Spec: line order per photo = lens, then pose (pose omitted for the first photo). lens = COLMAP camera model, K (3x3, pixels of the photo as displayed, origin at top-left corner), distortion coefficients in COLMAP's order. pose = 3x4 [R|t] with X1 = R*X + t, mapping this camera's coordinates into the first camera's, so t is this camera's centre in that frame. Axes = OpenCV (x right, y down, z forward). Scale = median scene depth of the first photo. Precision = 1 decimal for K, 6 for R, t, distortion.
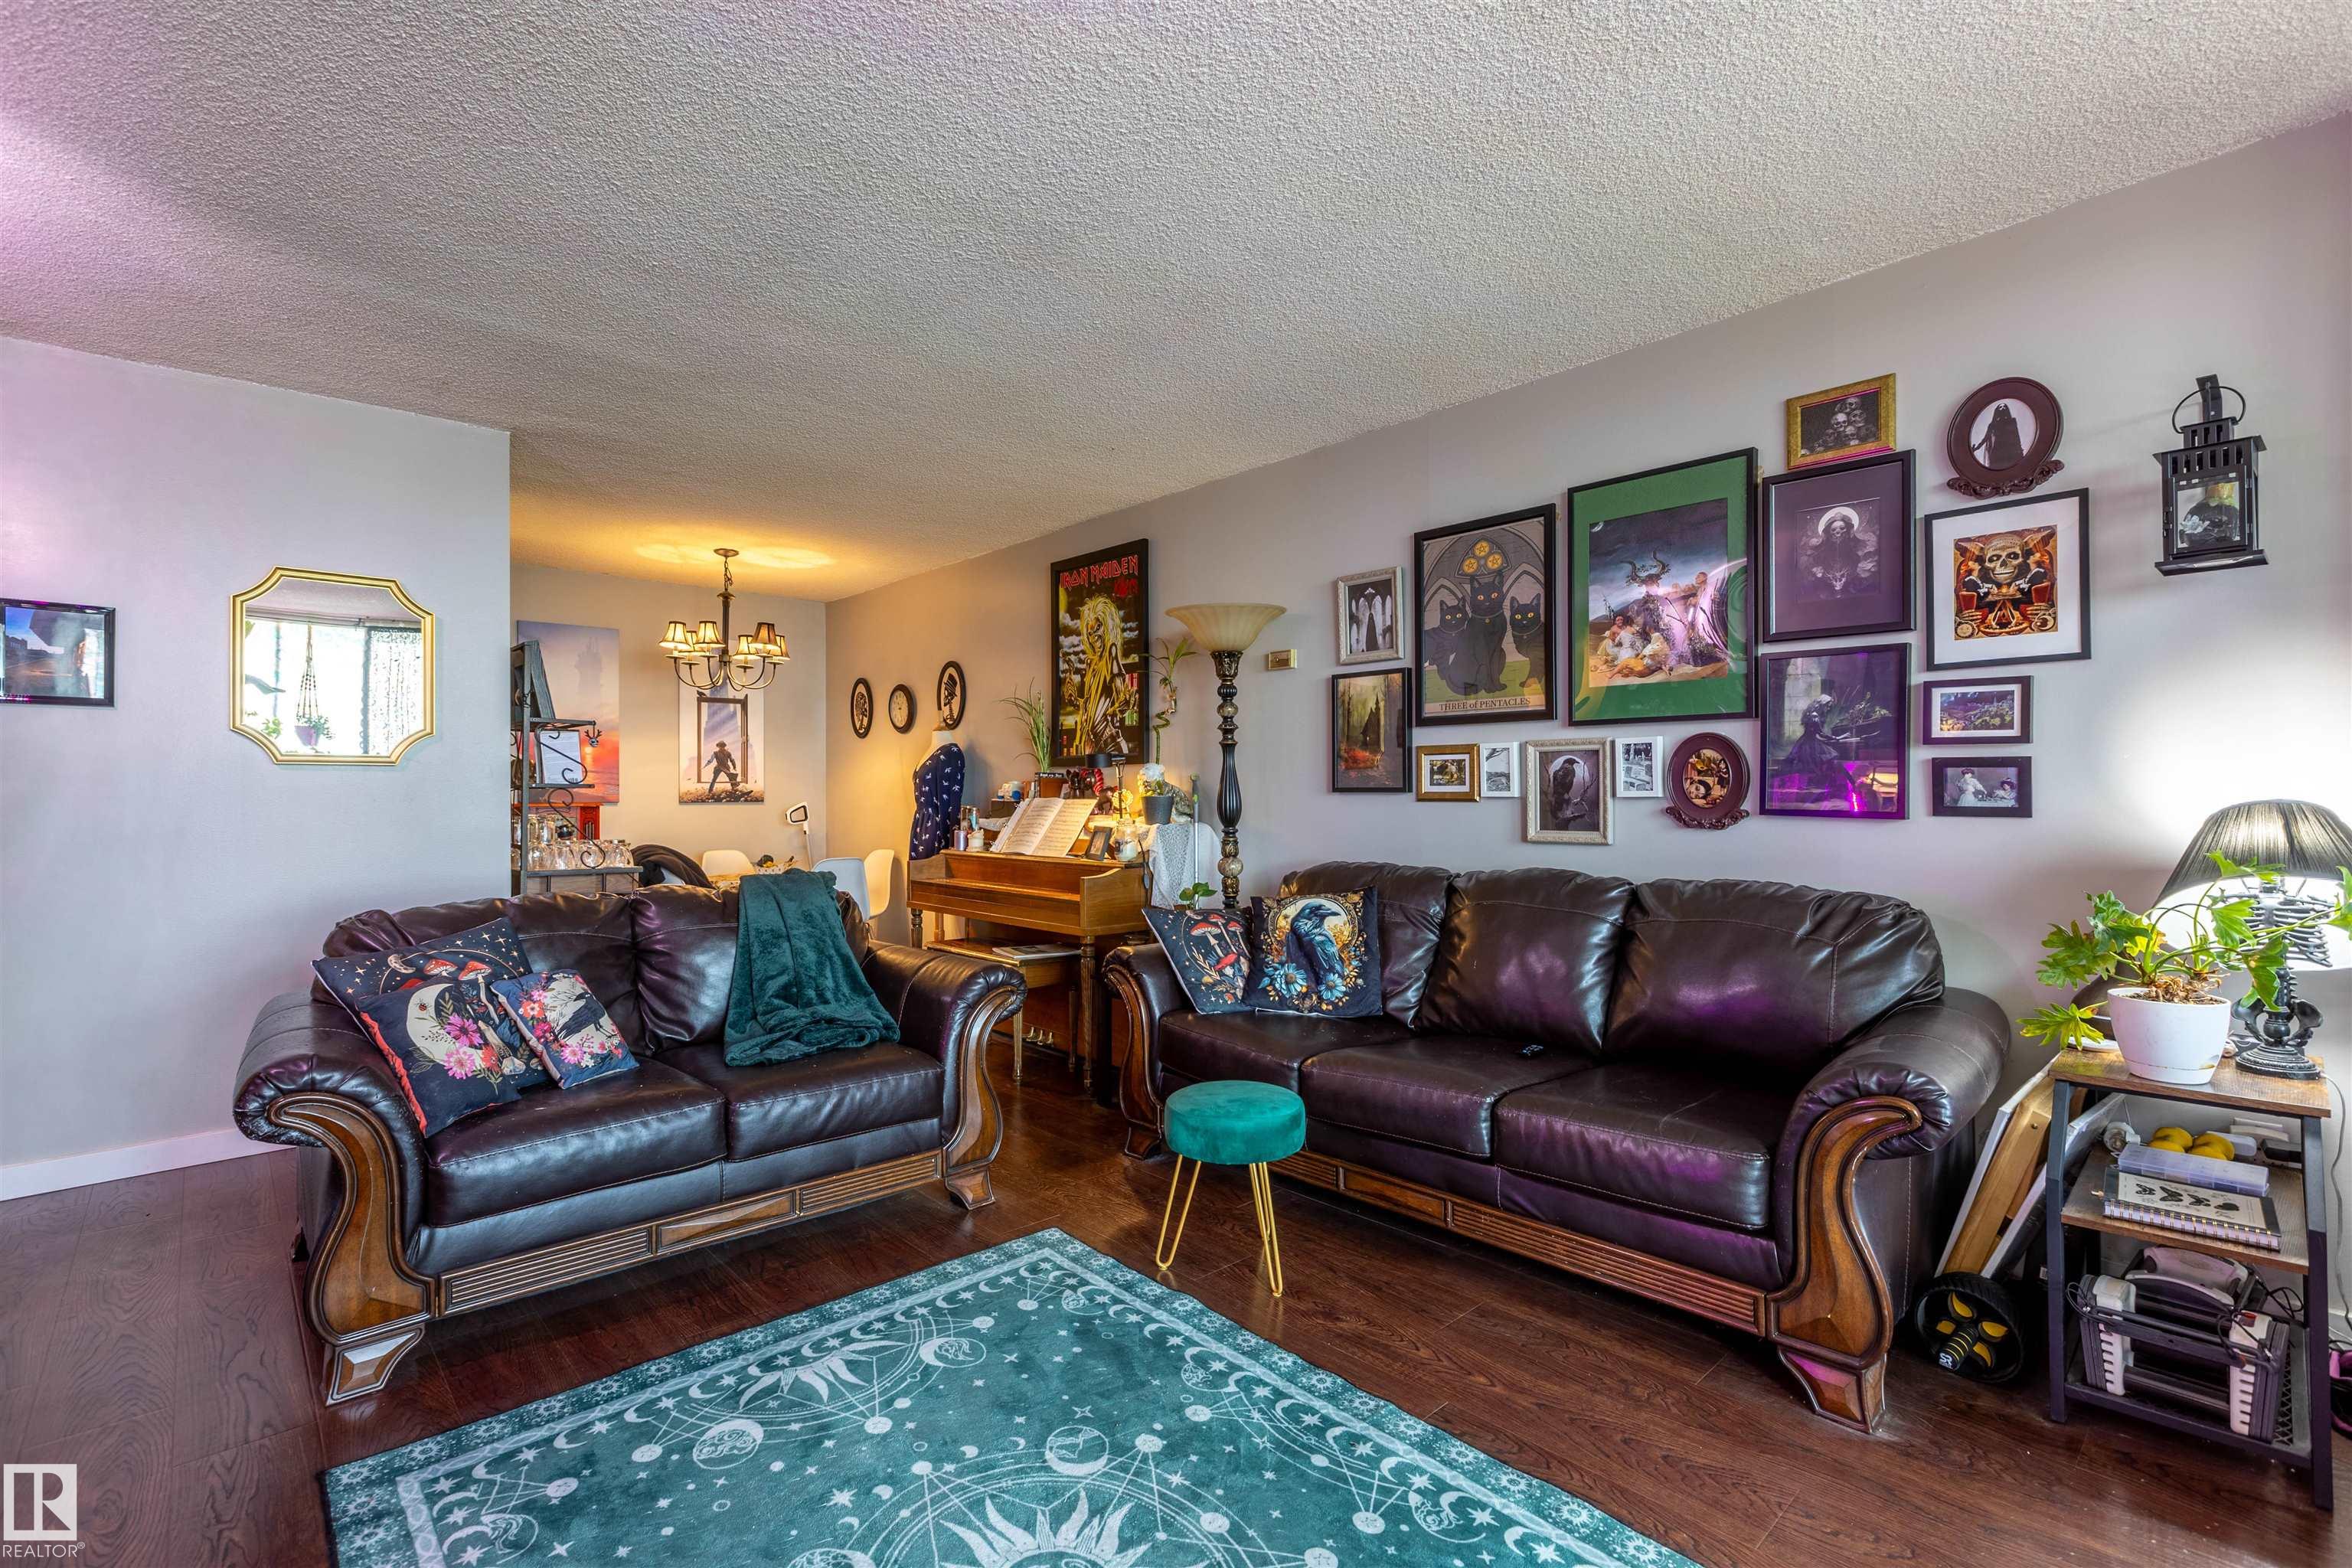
lens RADIAL K [[1058.1, 0, 1184.6], [0, 1058.1, 783.5], [0, 0, 1]] dist [0.013233, -0.005368]
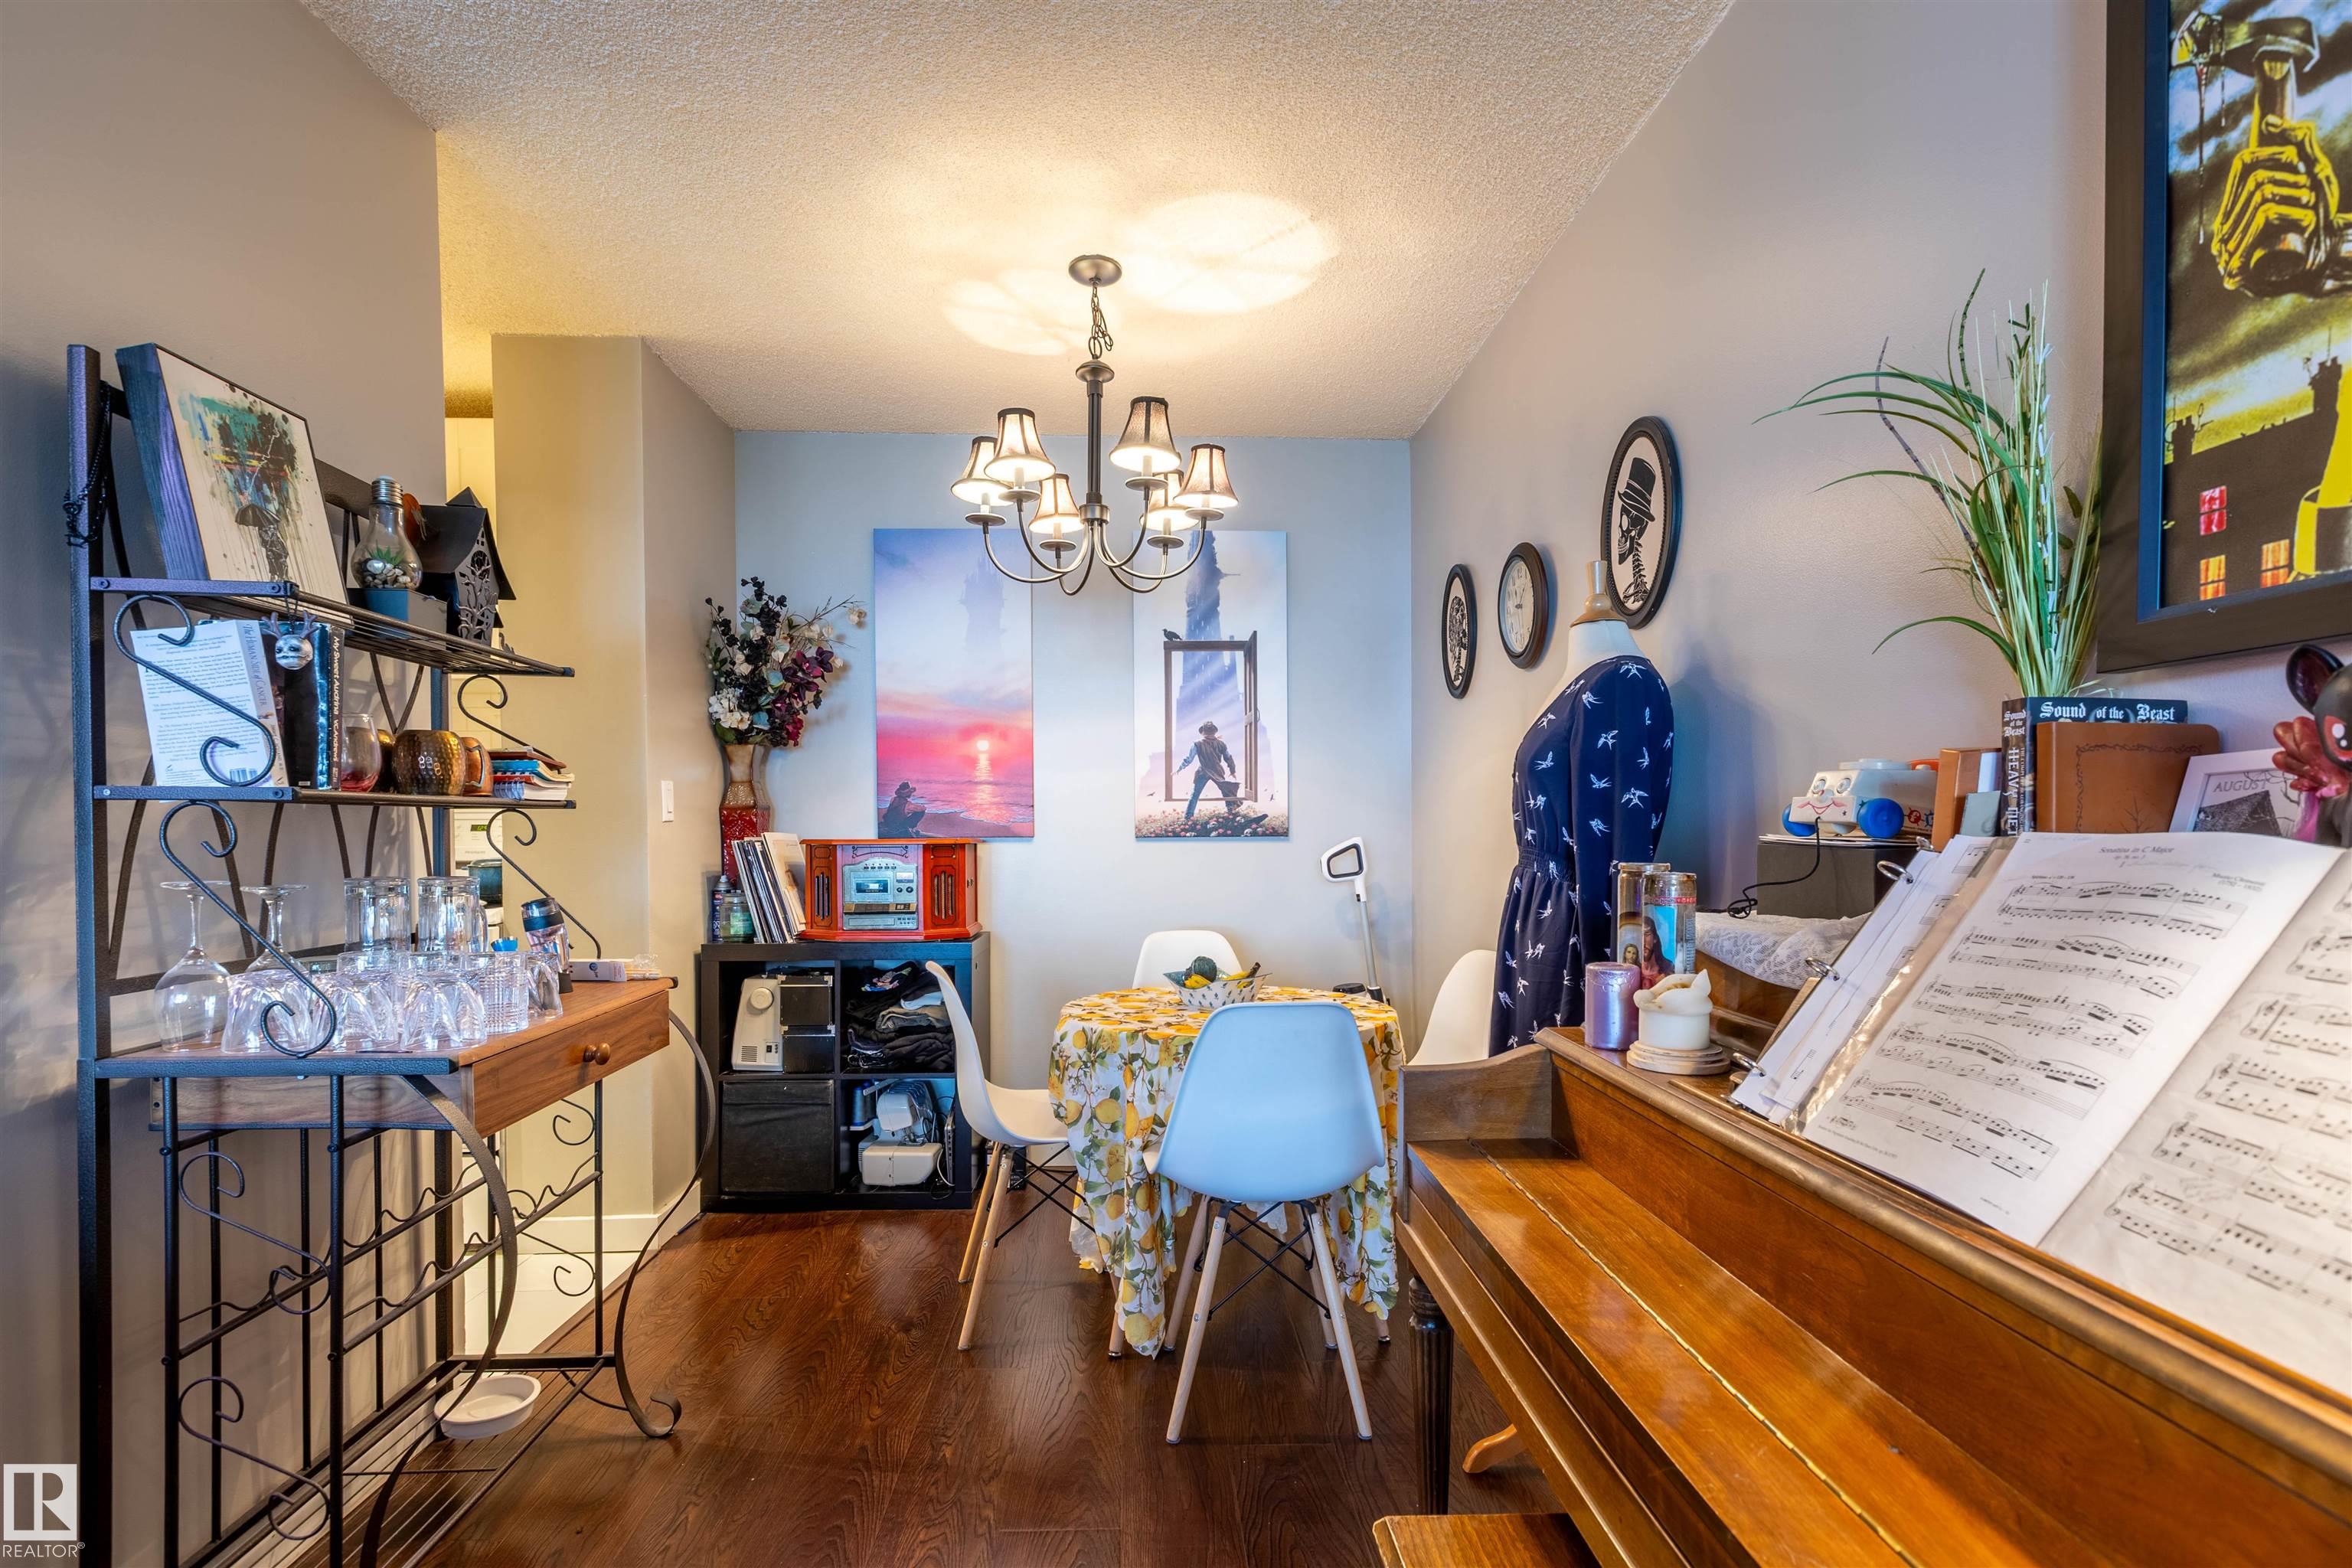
lens RADIAL K [[1068.6, 0, 1166.6], [0, 1068.6, 847.4], [0, 0, 1]] dist [-0.001141, 0.000025]
pose [[0.753088, 0.011809, -0.657813, -0.187036], [0.009812, 0.999526, 0.029177, 0.013253], [0.657846, -0.028427, 0.752616, 1.100424]]
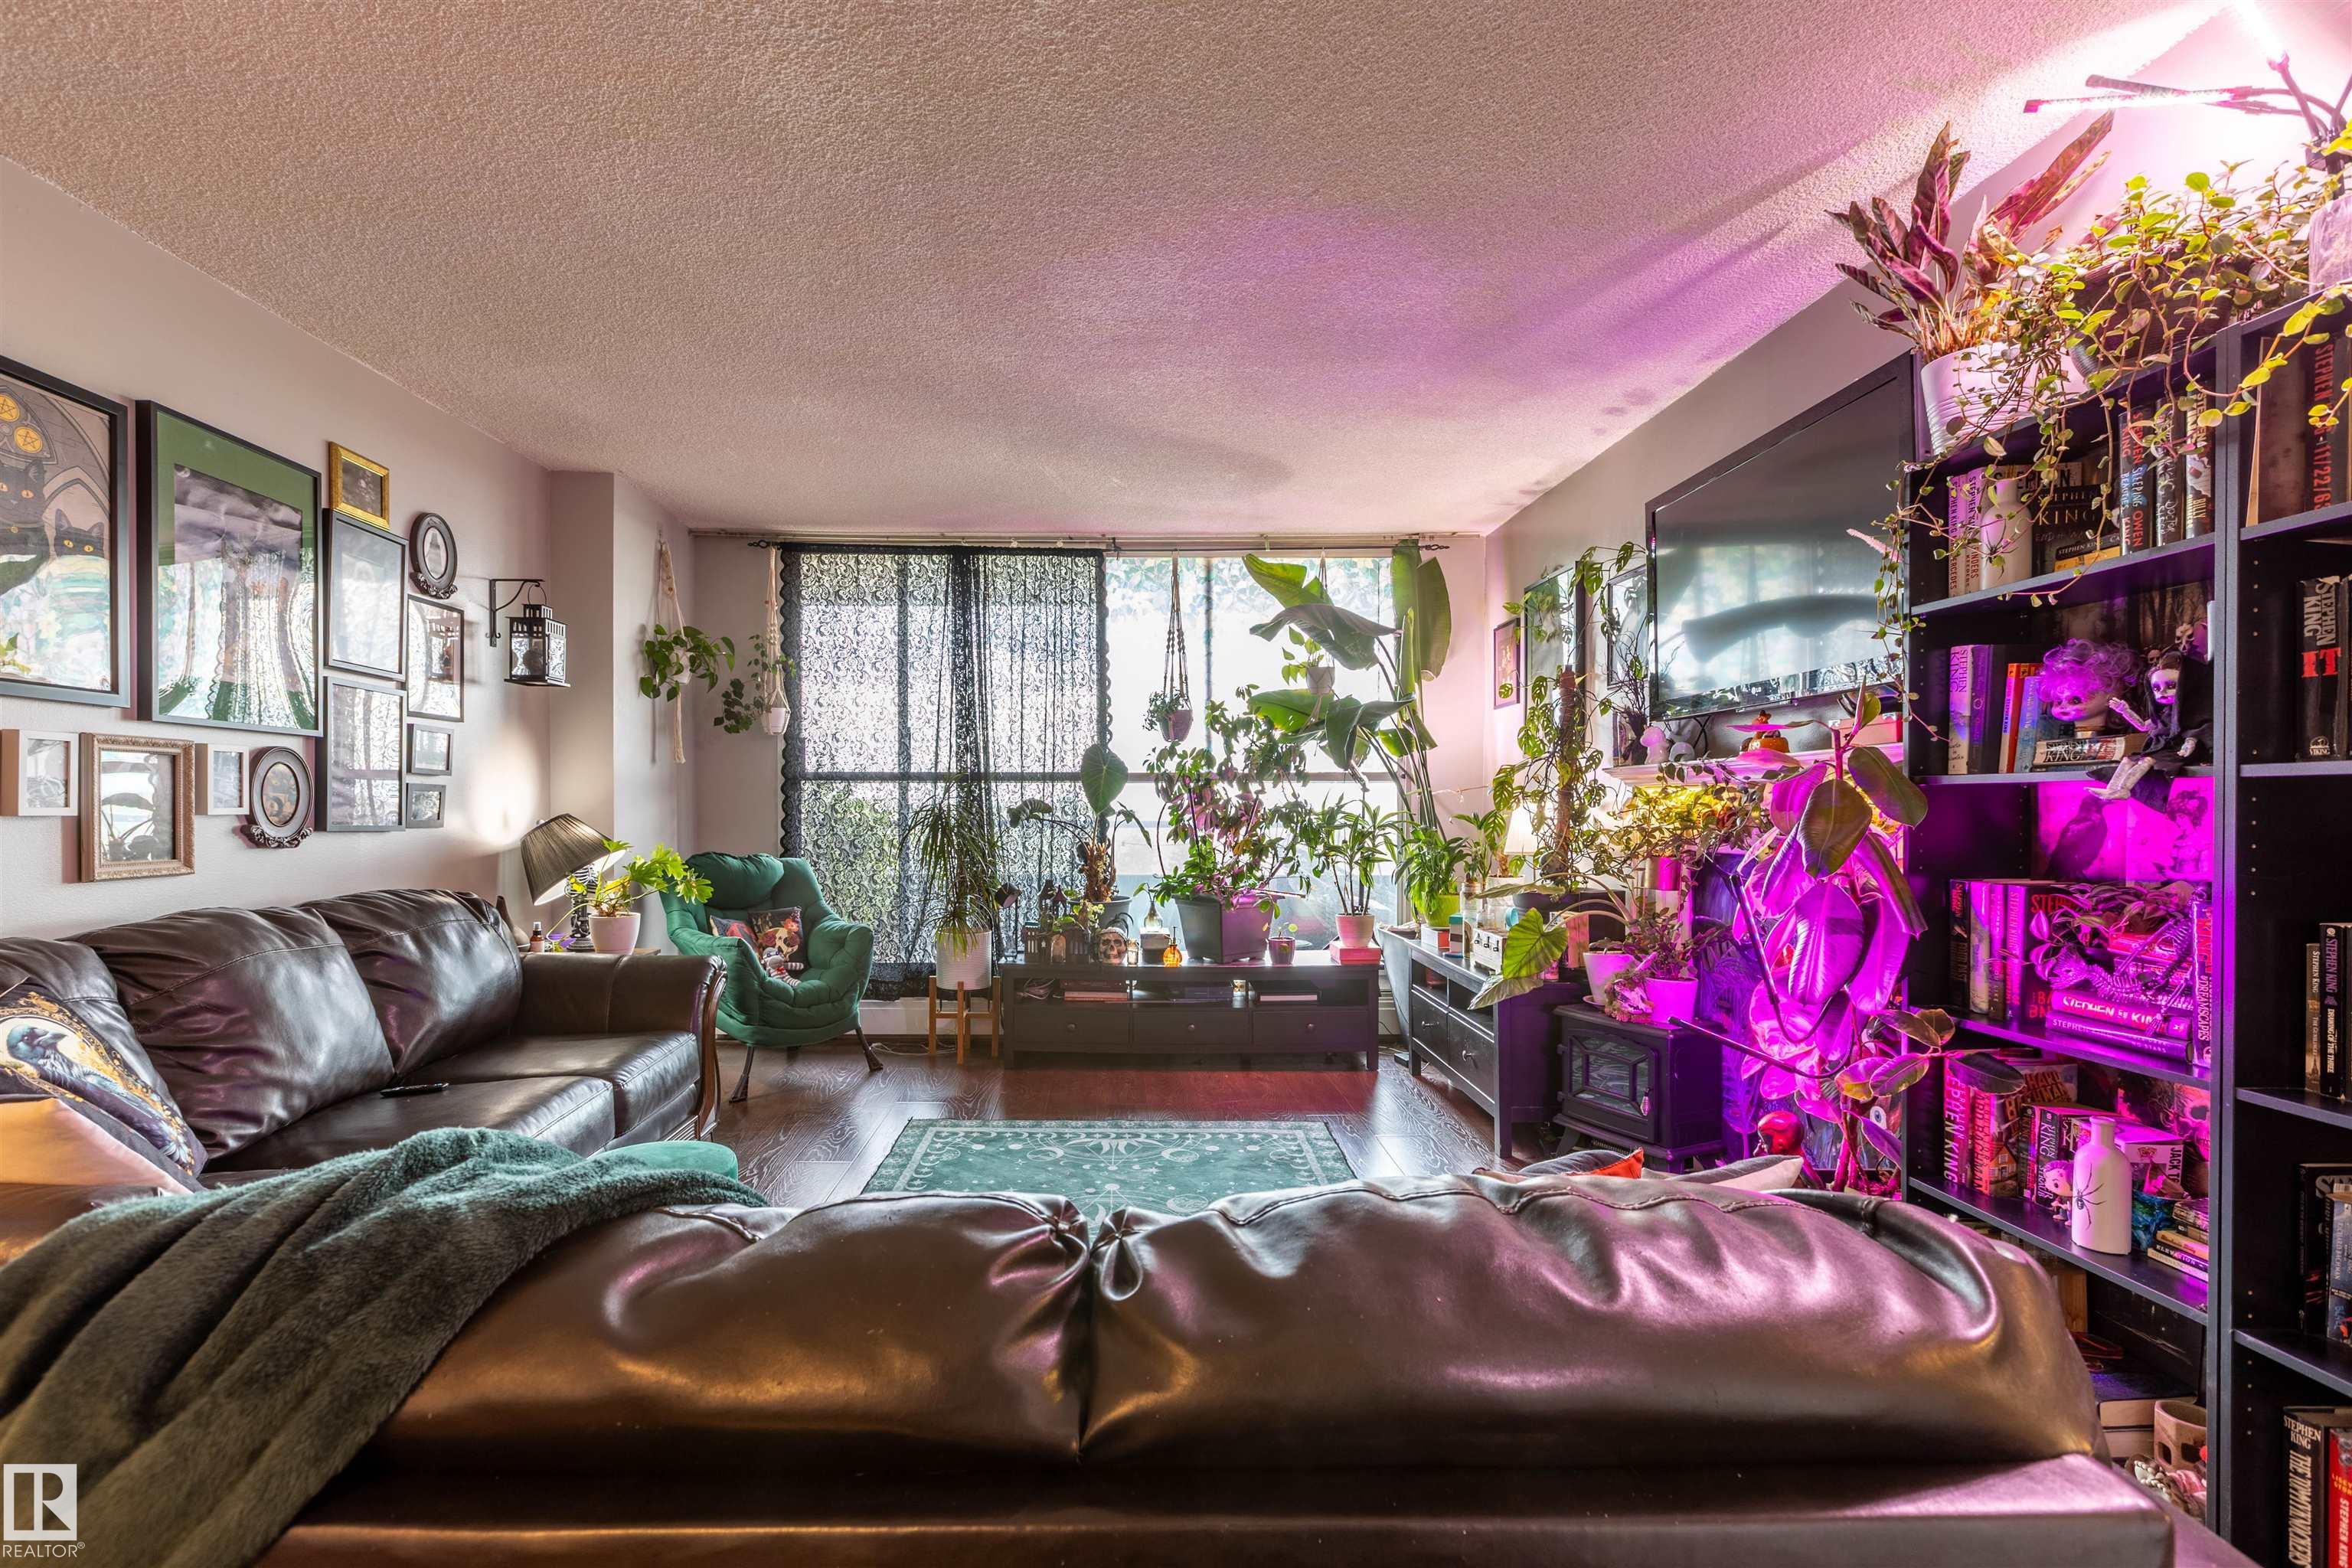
lens RADIAL K [[1061.0, 0, 1107.6], [0, 1061.0, 813.9], [0, 0, 1]] dist [0.001827, 0.000945]
pose [[-0.725473, -0.001438, 0.688249, -0.607522], [-0.004730, 0.999985, -0.002897, 0.010059], [-0.688234, -0.005357, -0.725469, 1.025153]]
